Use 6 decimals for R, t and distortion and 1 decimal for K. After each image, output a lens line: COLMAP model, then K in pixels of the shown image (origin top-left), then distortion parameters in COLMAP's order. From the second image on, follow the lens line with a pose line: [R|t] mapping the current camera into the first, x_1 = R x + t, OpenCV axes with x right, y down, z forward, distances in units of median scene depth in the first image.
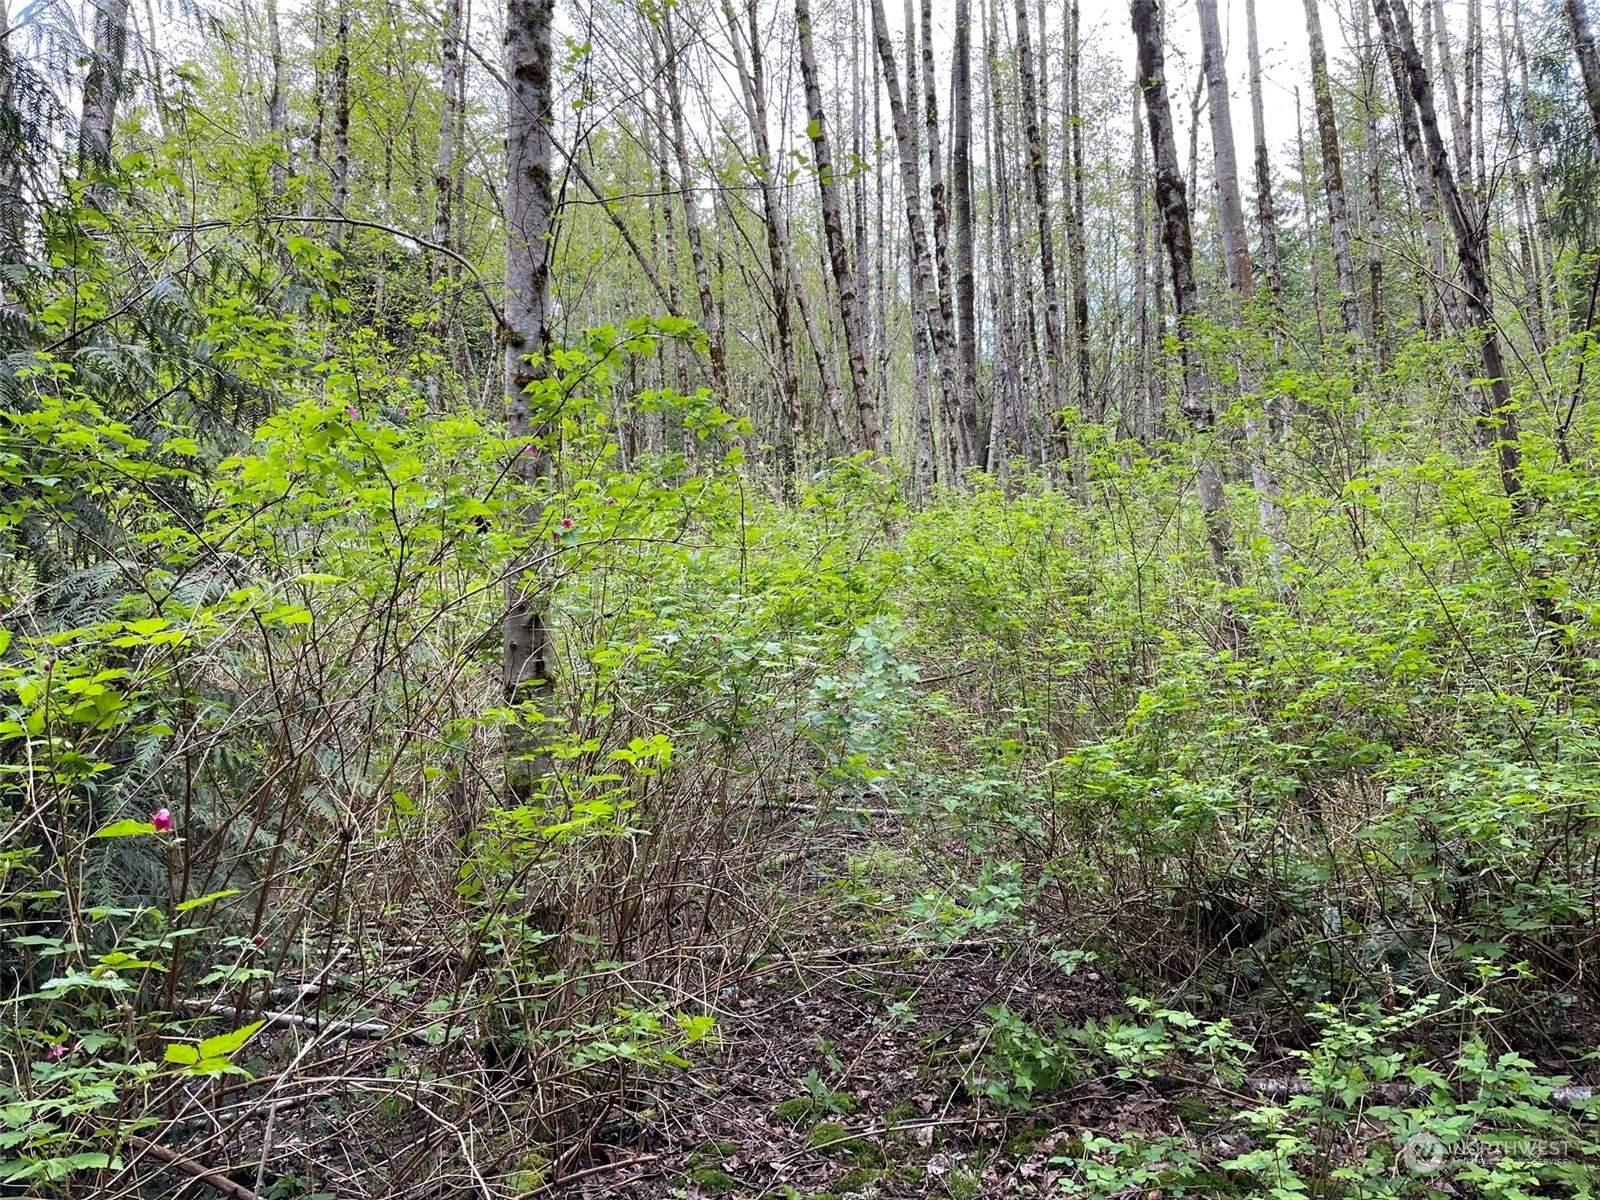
lens RADIAL K [[1202.7, 0, 796.3], [0, 1202.7, 596.5], [0, 0, 1]] dist [0.058551, -0.074526]
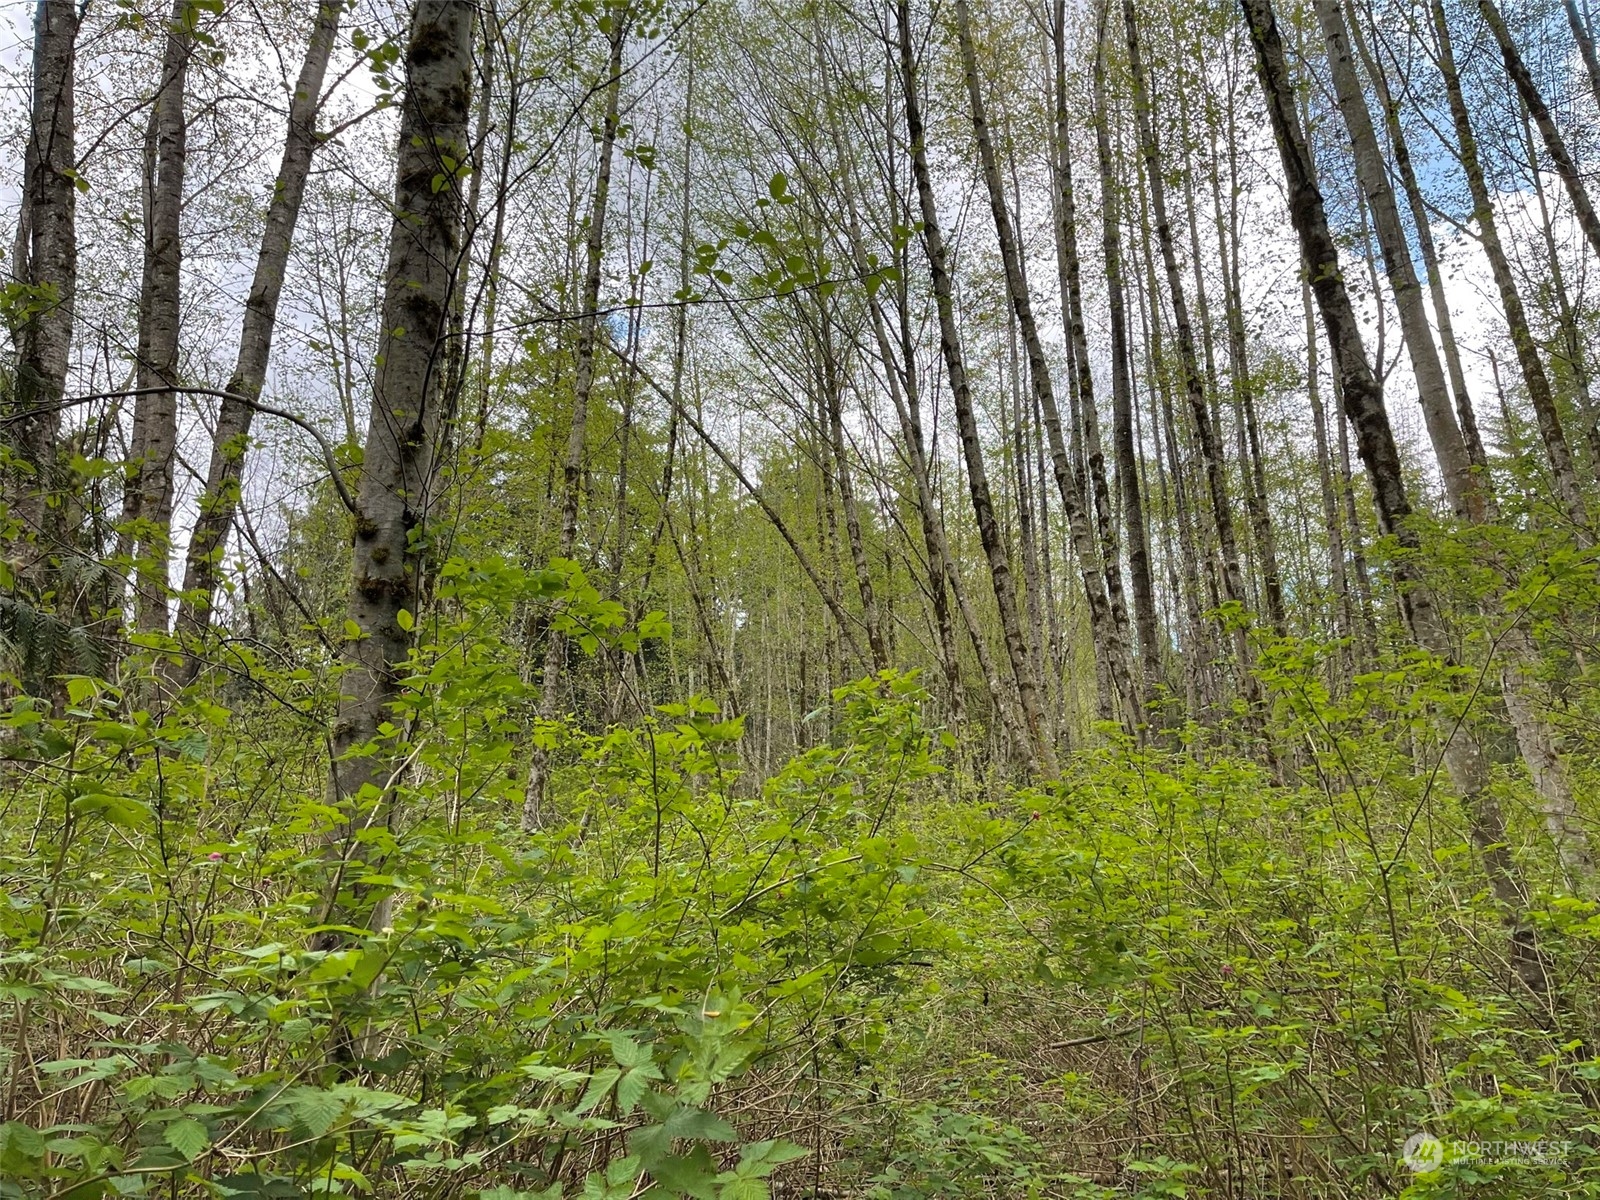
lens RADIAL K [[1198.4, 0, 808.6], [0, 1198.4, 608.5], [0, 0, 1]] dist [0.075222, -0.095146]
pose [[0.988871, -0.037878, -0.143871, 0.028553], [0.002450, 0.971061, -0.238821, -0.002129], [0.148754, 0.235811, 0.960347, 0.106680]]
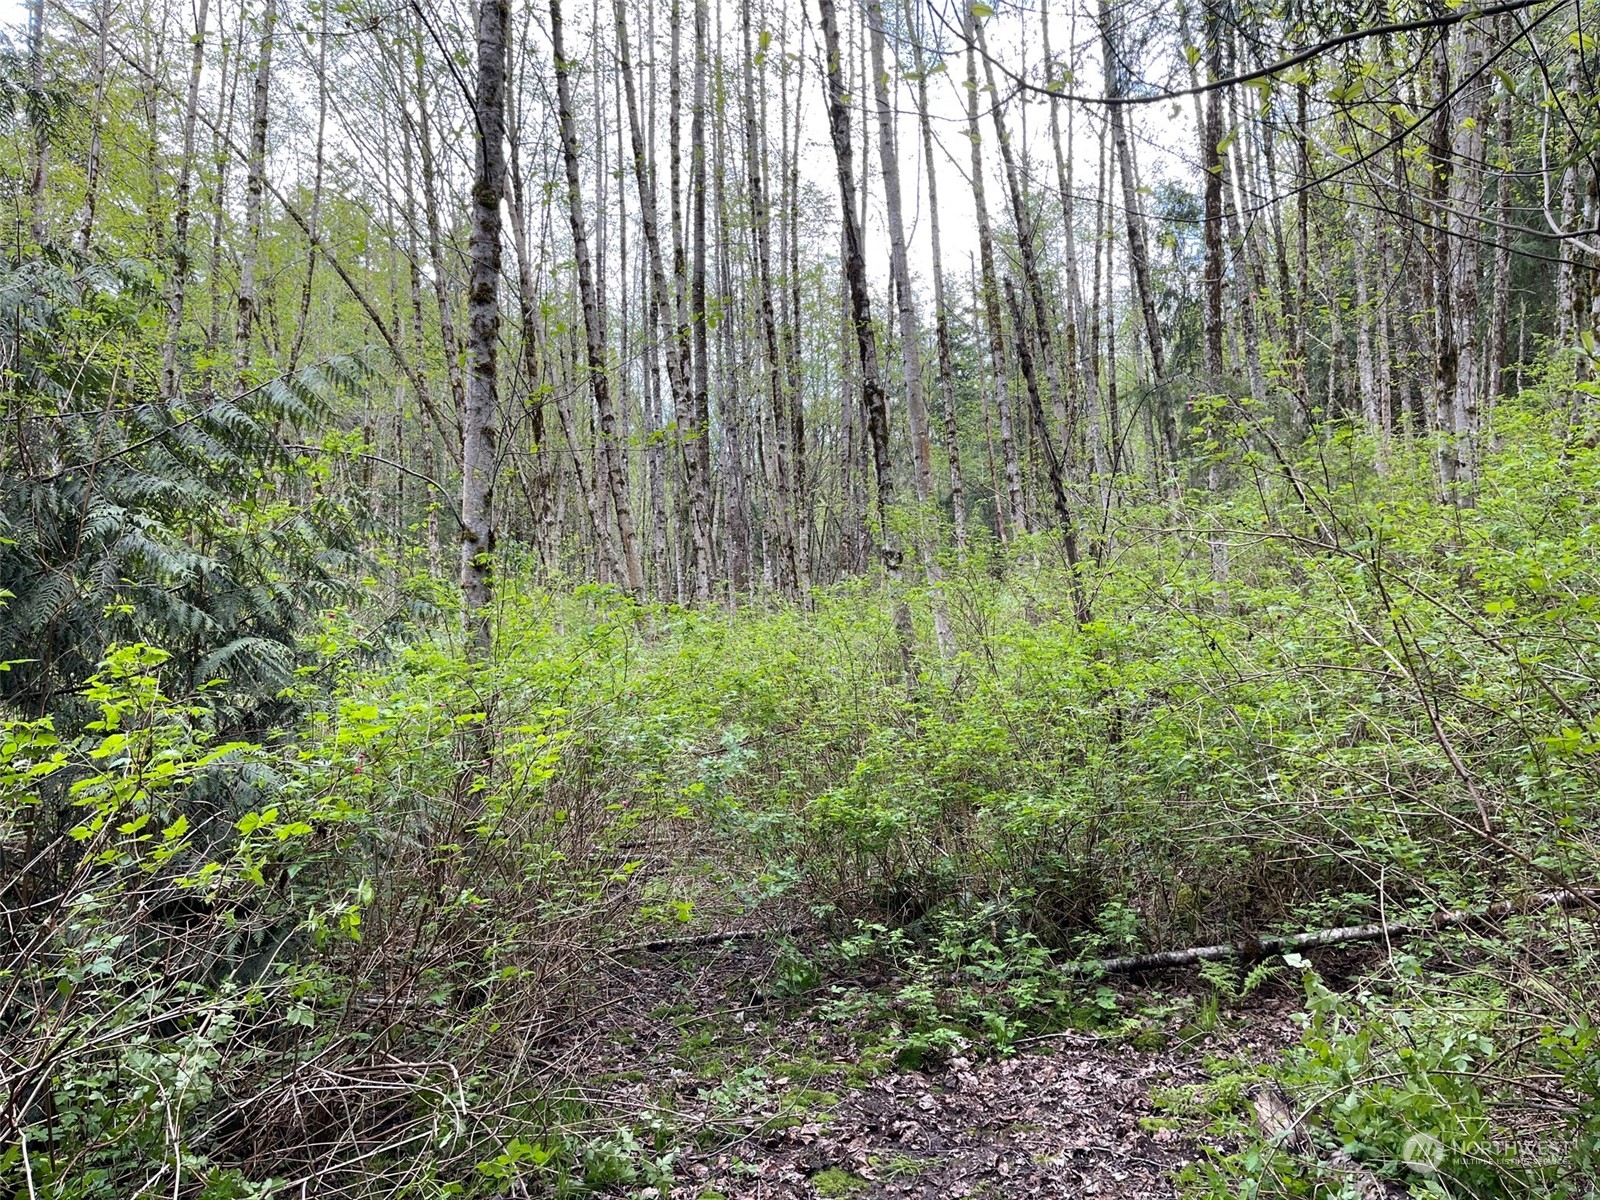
lens RADIAL K [[1198.4, 0, 808.6], [0, 1198.4, 608.5], [0, 0, 1]] dist [0.075222, -0.095146]
pose [[0.968974, 0.019704, 0.246375, -0.052570], [-0.008961, 0.998963, -0.044649, -0.015314], [-0.246999, 0.041056, 0.968146, -0.163174]]
